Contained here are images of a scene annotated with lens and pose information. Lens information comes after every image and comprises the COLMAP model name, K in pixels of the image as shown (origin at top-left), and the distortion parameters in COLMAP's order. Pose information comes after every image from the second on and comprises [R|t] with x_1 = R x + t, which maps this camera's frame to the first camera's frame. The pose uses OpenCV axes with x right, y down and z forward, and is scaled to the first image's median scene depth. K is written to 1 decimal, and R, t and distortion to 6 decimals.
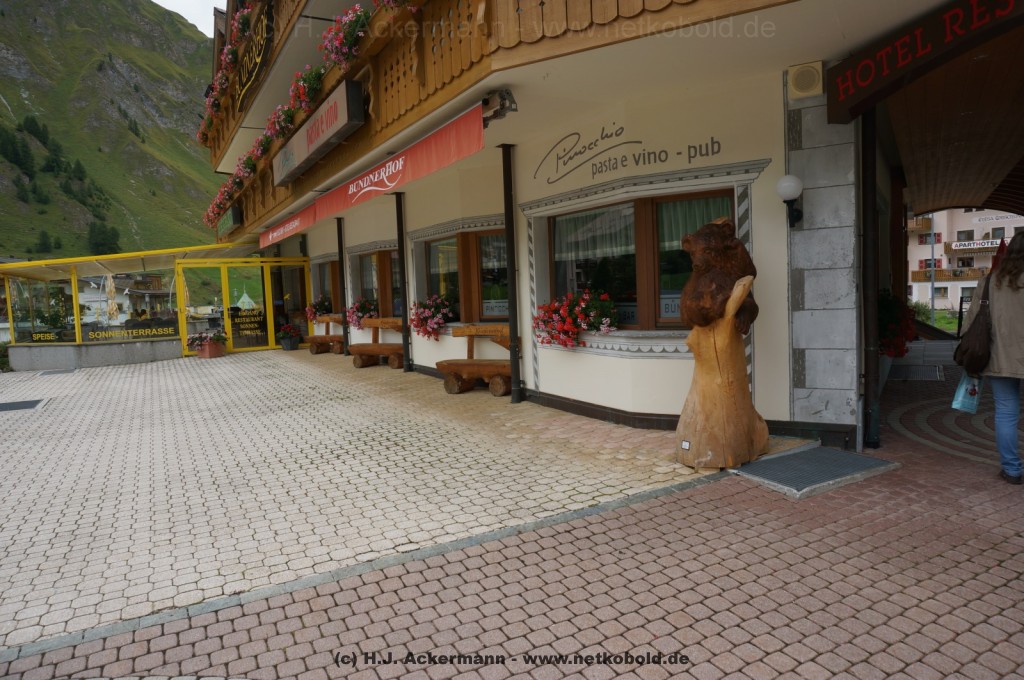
lens RADIAL K [[672.6, 0, 518.9], [0, 672.6, 345.2], [0, 0, 1]] dist [-0.039859, 0.009051]
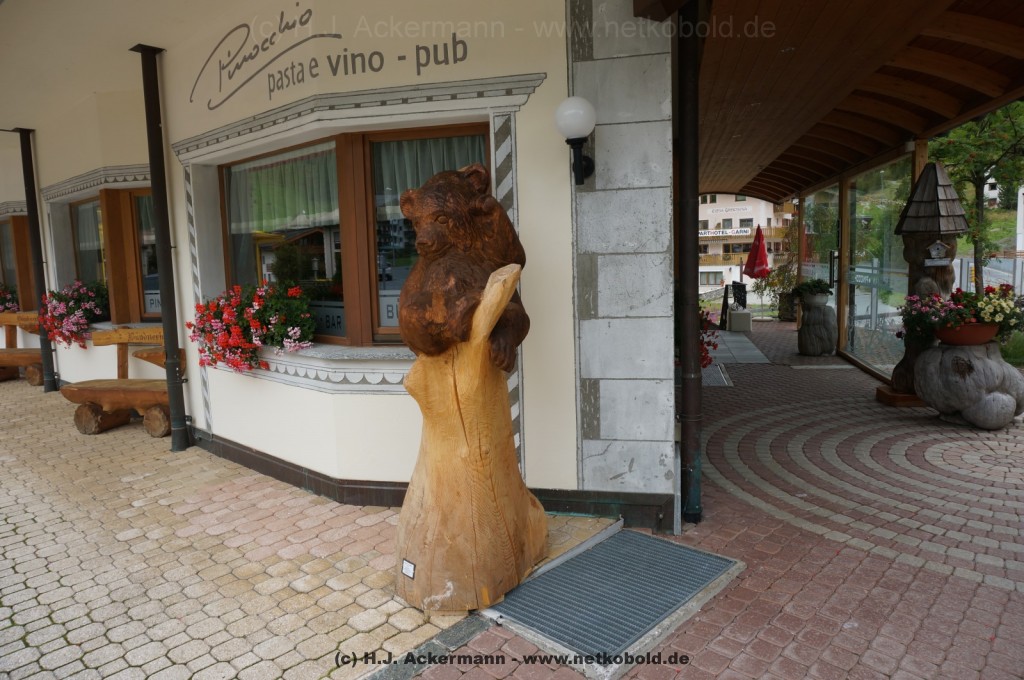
lens RADIAL K [[672.6, 0, 509.6], [0, 672.6, 343.1], [0, 0, 1]] dist [-0.039859, 0.009051]
pose [[0.948530, -0.021805, 0.315937, 0.128841], [0.013529, 0.999506, 0.028365, -0.042425], [-0.316400, -0.022630, 0.948356, 0.371133]]
